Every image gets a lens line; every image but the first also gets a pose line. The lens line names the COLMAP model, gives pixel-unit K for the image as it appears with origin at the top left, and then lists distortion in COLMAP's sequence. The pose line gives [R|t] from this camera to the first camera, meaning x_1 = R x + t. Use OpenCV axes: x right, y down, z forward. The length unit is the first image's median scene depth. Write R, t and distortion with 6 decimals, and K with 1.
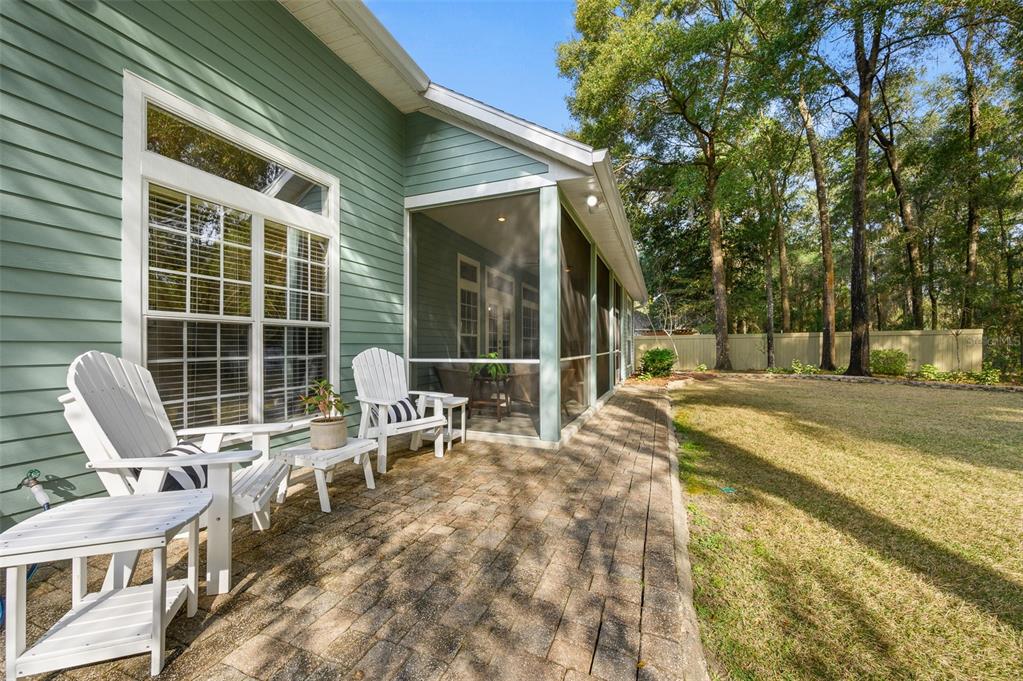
lens RADIAL K [[400.8, 0, 513.7], [0, 400.8, 344.9], [0, 0, 1]] dist [-0.000447, 0.000264]
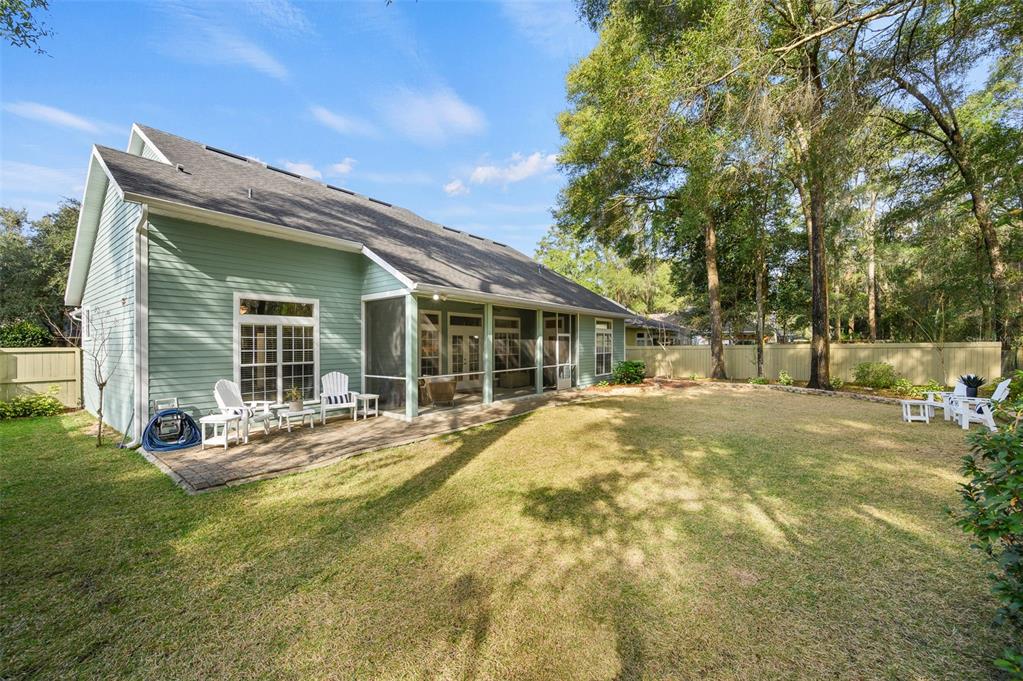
lens RADIAL K [[400.8, 0, 511.3], [0, 400.8, 343.1], [0, 0, 1]] dist [-0.000447, 0.000264]
pose [[0.955999, -0.004578, -0.293334, 1.375622], [0.003670, 0.999987, -0.003646, -0.154173], [0.293347, 0.002409, 0.956003, -0.940554]]
